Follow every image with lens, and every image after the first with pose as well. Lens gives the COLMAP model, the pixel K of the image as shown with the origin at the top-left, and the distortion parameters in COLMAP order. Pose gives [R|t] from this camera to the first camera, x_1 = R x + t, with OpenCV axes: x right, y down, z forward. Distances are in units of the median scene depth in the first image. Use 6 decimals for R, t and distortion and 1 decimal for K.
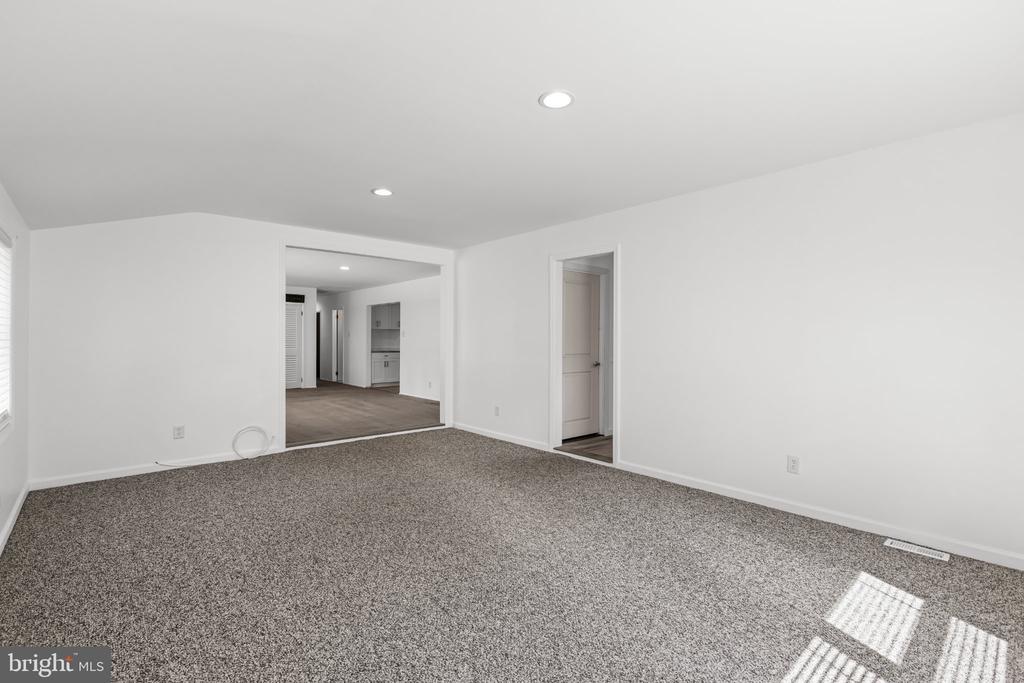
lens RADIAL K [[451.6, 0, 513.3], [0, 451.6, 341.5], [0, 0, 1]] dist [-0.000937, -0.000541]
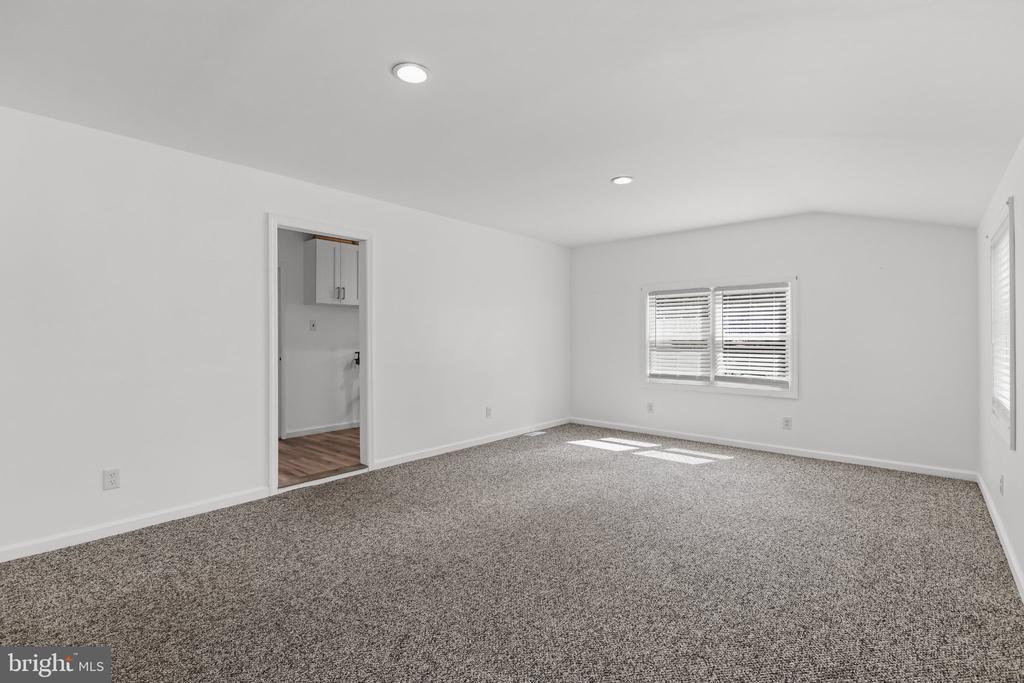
lens RADIAL K [[451.6, 0, 513.7], [0, 451.6, 339.4], [0, 0, 1]] dist [-0.000937, -0.000541]
pose [[-0.082816, -0.011098, 0.996503, -0.881060], [0.012737, 0.999845, 0.012194, -0.004580], [-0.996483, 0.013702, -0.082662, 0.927602]]
